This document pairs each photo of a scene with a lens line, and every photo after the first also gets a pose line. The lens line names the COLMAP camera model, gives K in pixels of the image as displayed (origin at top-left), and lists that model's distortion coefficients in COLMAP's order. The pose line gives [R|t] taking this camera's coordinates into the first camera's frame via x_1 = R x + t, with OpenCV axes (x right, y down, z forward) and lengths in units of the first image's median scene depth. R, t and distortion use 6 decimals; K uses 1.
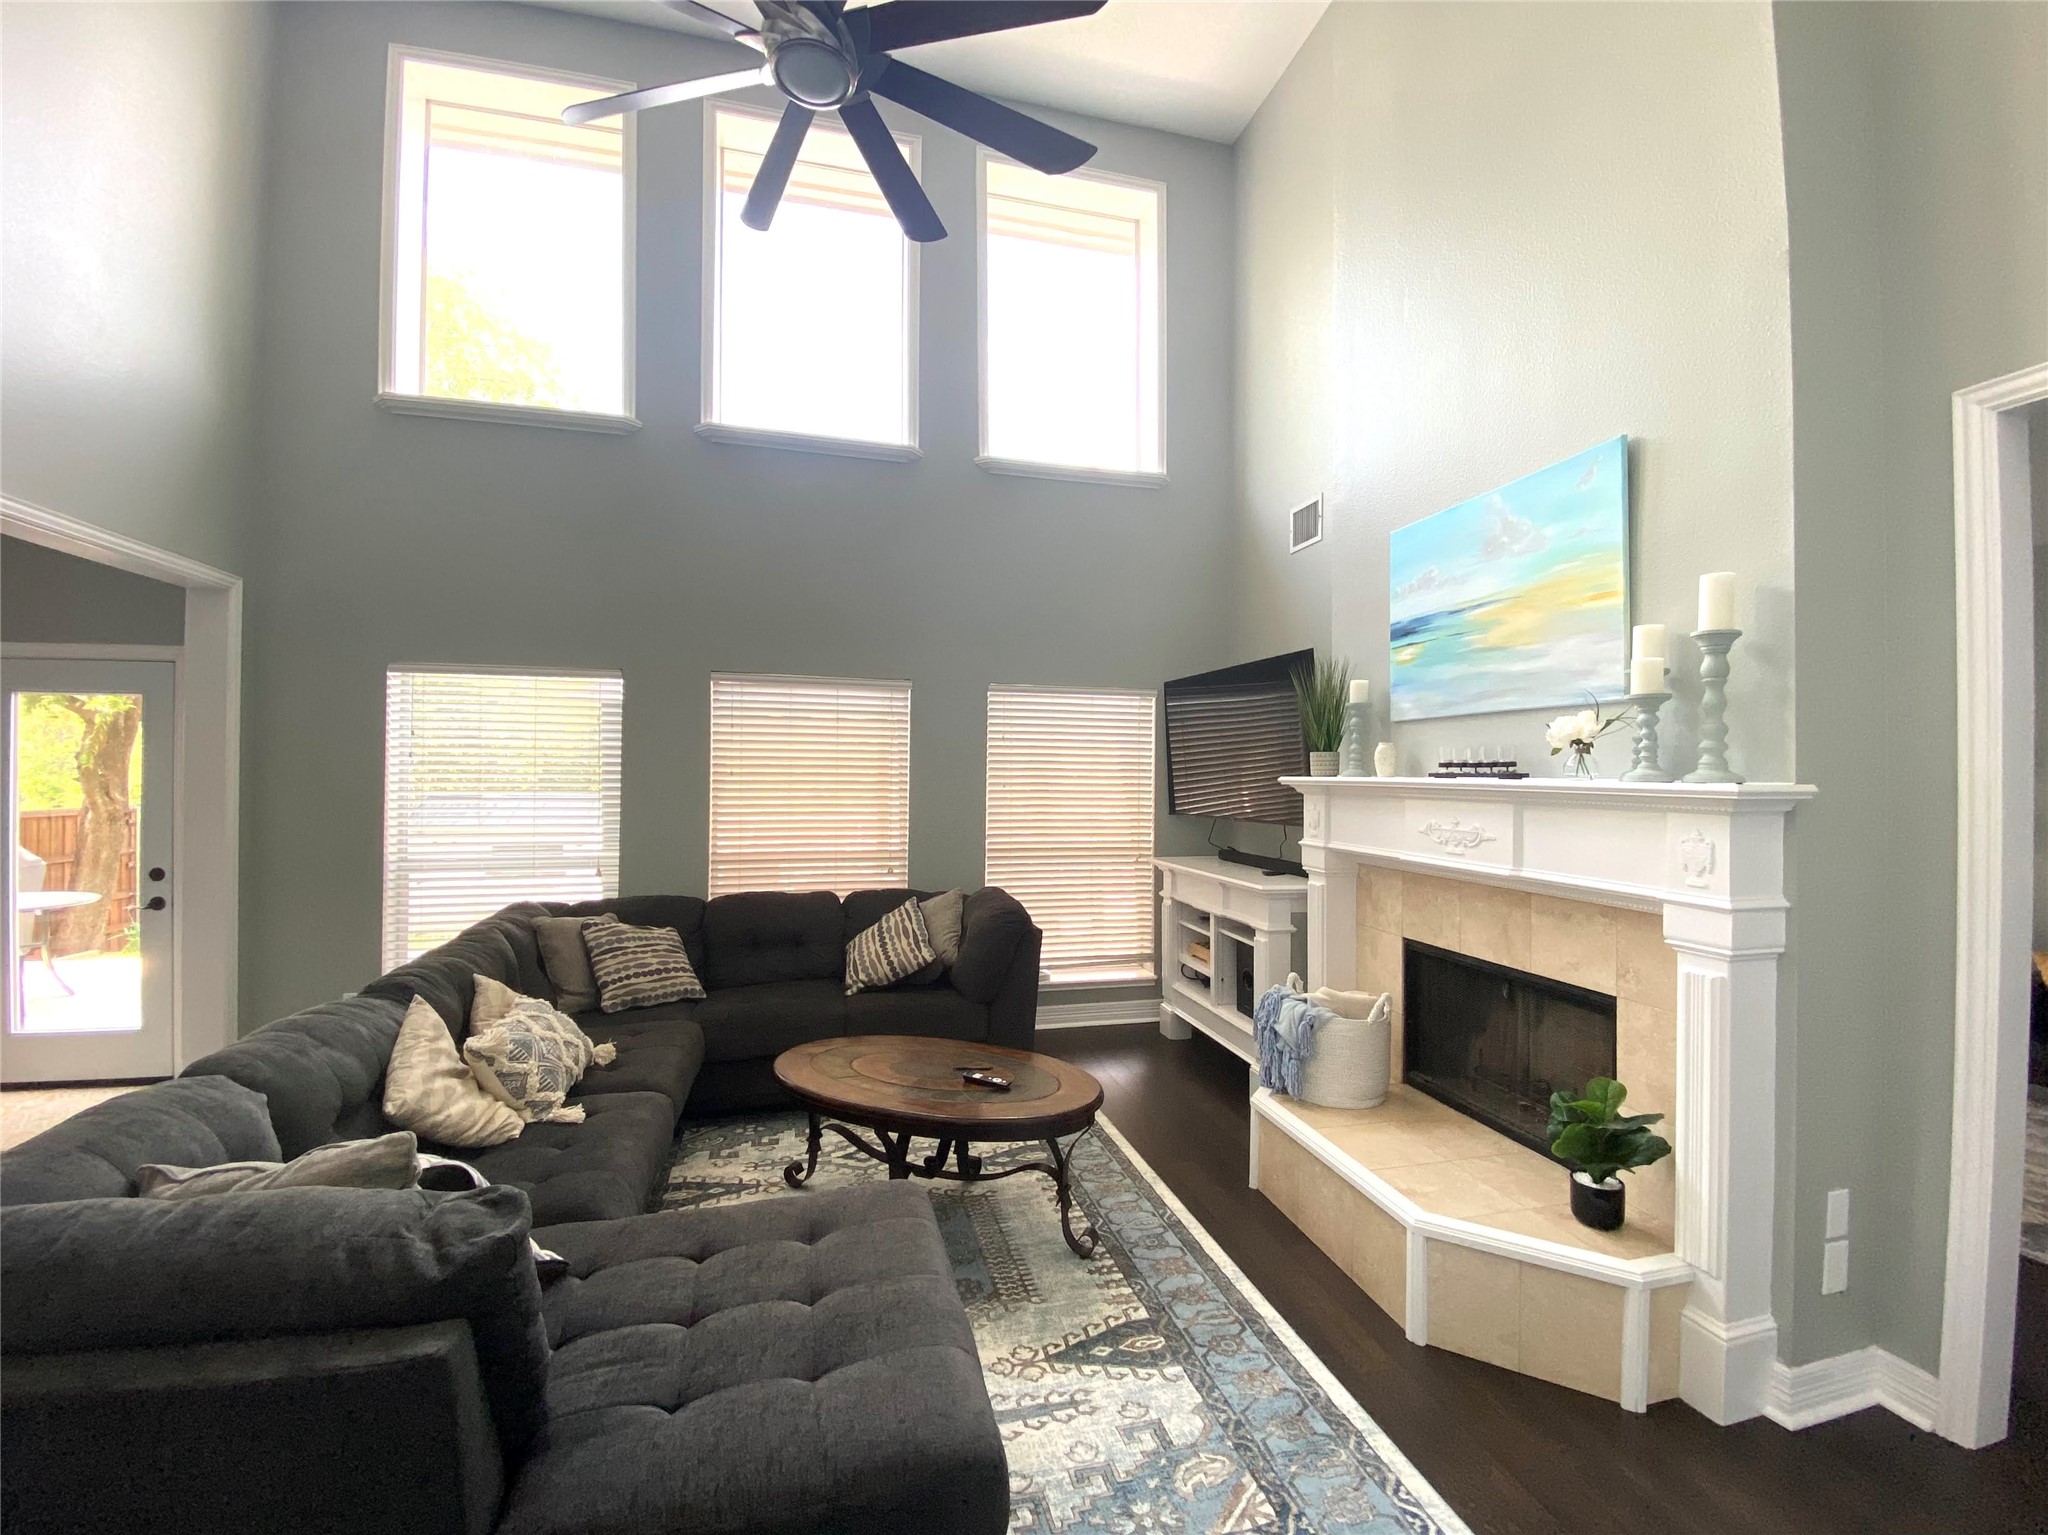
lens RADIAL K [[855.3, 0, 1024.0], [0, 855.3, 767.5], [0, 0, 1]] dist [0.000481, 0.000072]
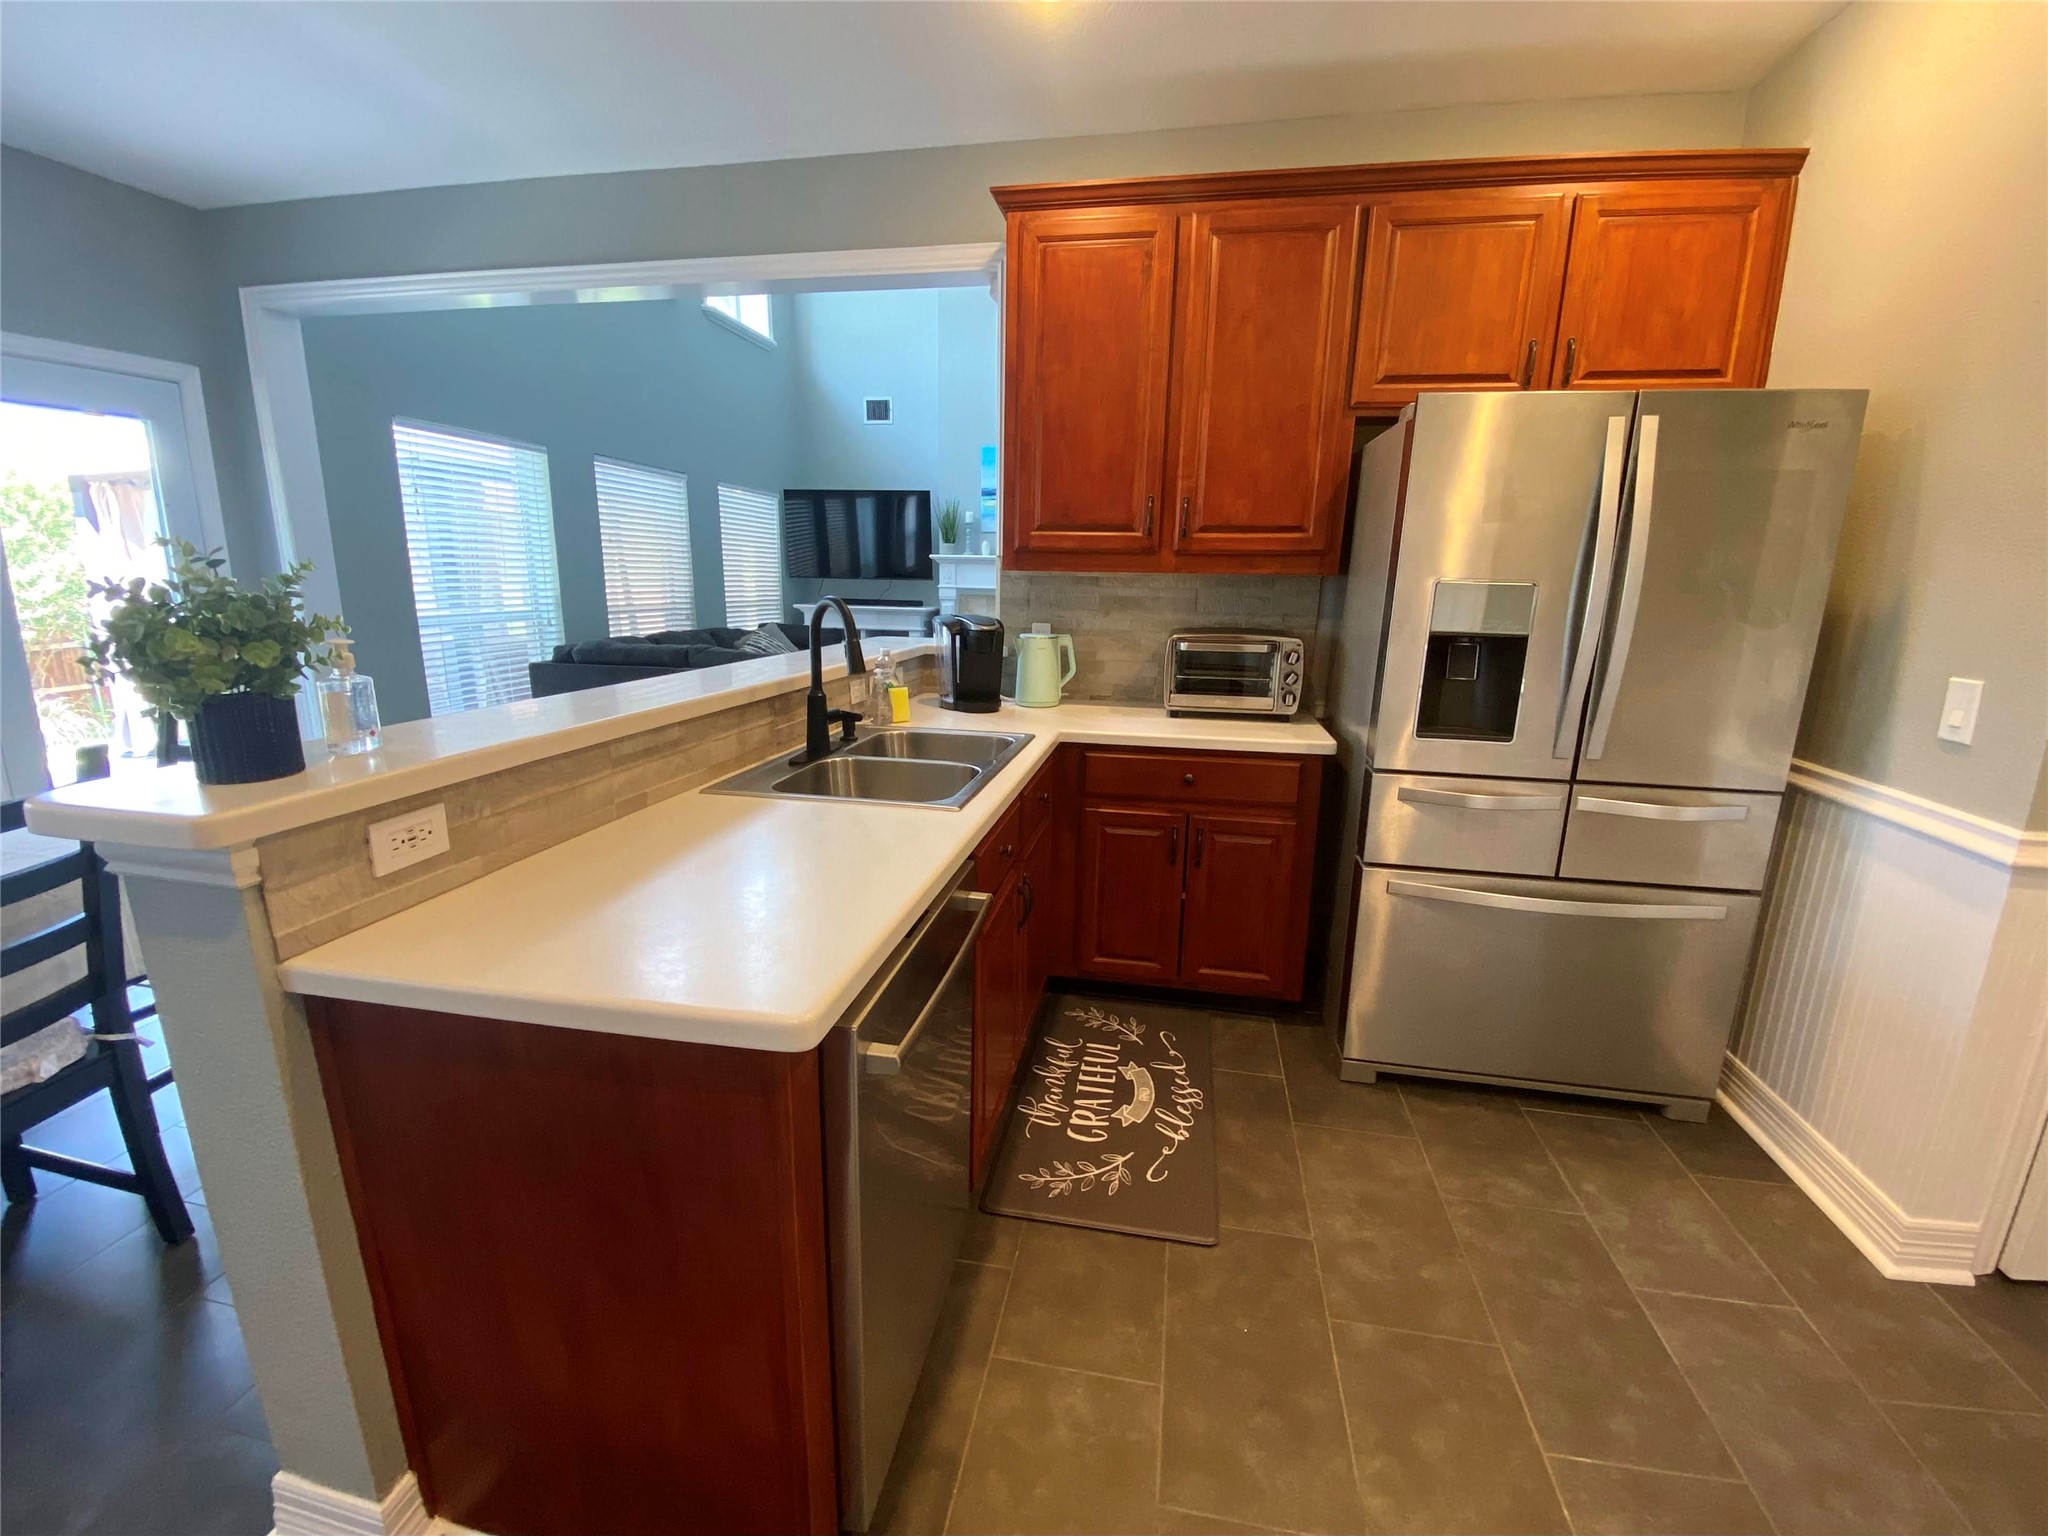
lens RADIAL K [[855.3, 0, 1024.0], [0, 855.3, 768.0], [0, 0, 1]] dist [0.000481, 0.000072]
pose [[0.426459, -0.197823, 0.882609, -1.386790], [-0.026178, 0.972682, 0.230660, 0.026888], [-0.904128, -0.121472, 0.409630, -0.115169]]
